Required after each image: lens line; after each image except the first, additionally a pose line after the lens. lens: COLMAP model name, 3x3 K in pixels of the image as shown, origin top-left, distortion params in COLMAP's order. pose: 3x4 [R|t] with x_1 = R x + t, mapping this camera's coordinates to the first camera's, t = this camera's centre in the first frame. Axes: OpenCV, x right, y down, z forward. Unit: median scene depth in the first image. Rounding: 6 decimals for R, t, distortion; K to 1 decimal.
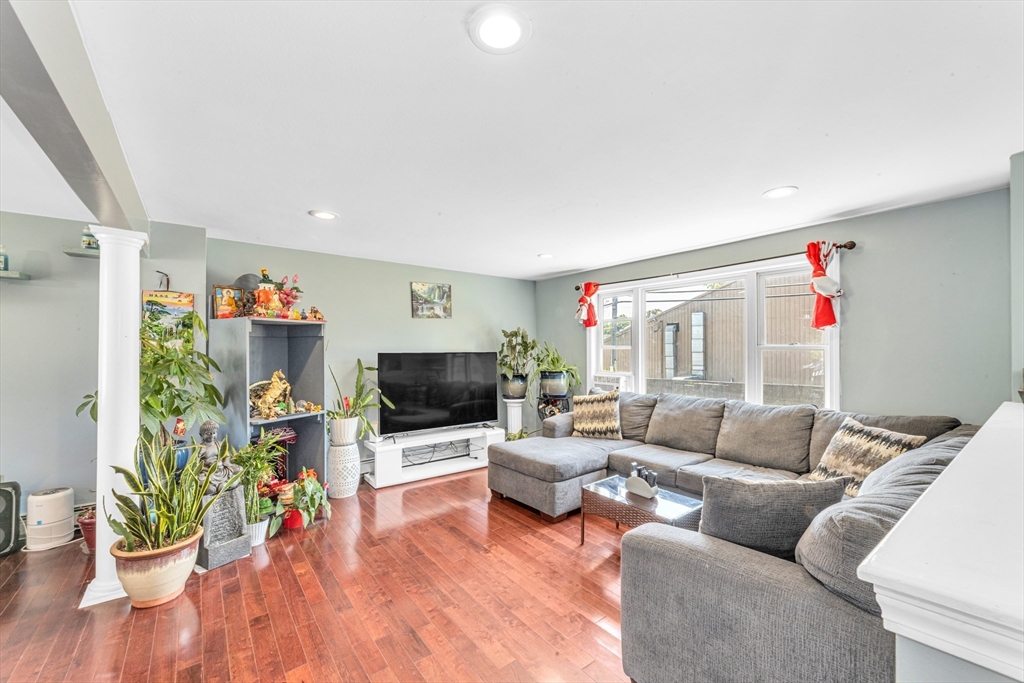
lens RADIAL K [[419.4, 0, 517.4], [0, 419.4, 344.8], [0, 0, 1]] dist [-0.003493, 0.000681]
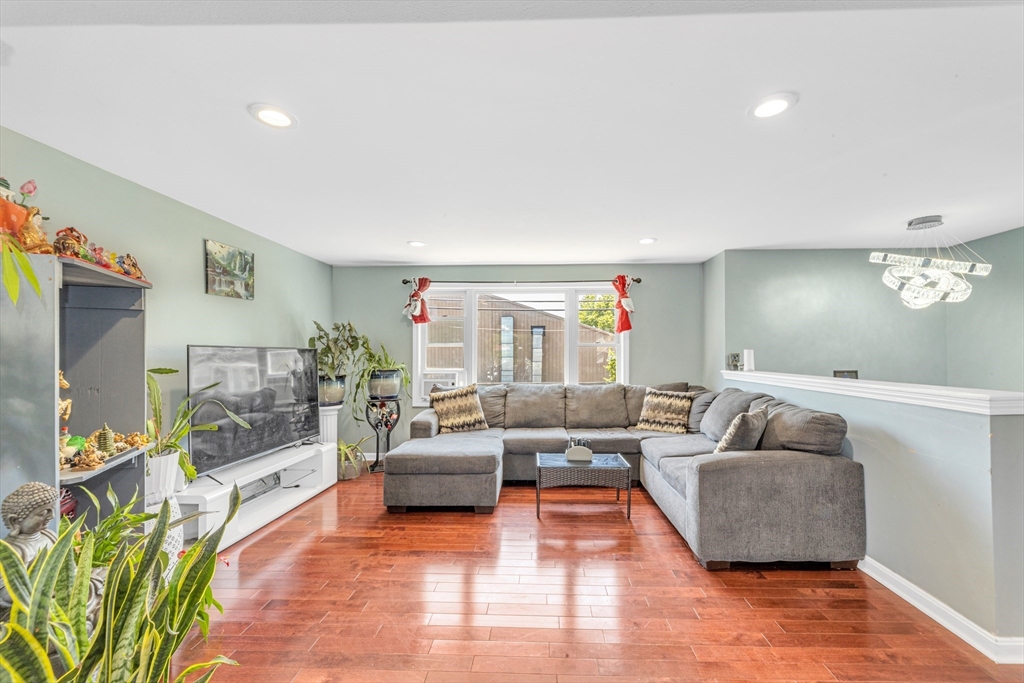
lens RADIAL K [[419.4, 0, 531.7], [0, 419.4, 346.4], [0, 0, 1]] dist [-0.003493, 0.000681]
pose [[0.629233, 0.015810, 0.777056, -0.431432], [-0.006285, 0.999864, -0.015254, 0.024887], [-0.777191, 0.004714, 0.629246, 0.191025]]
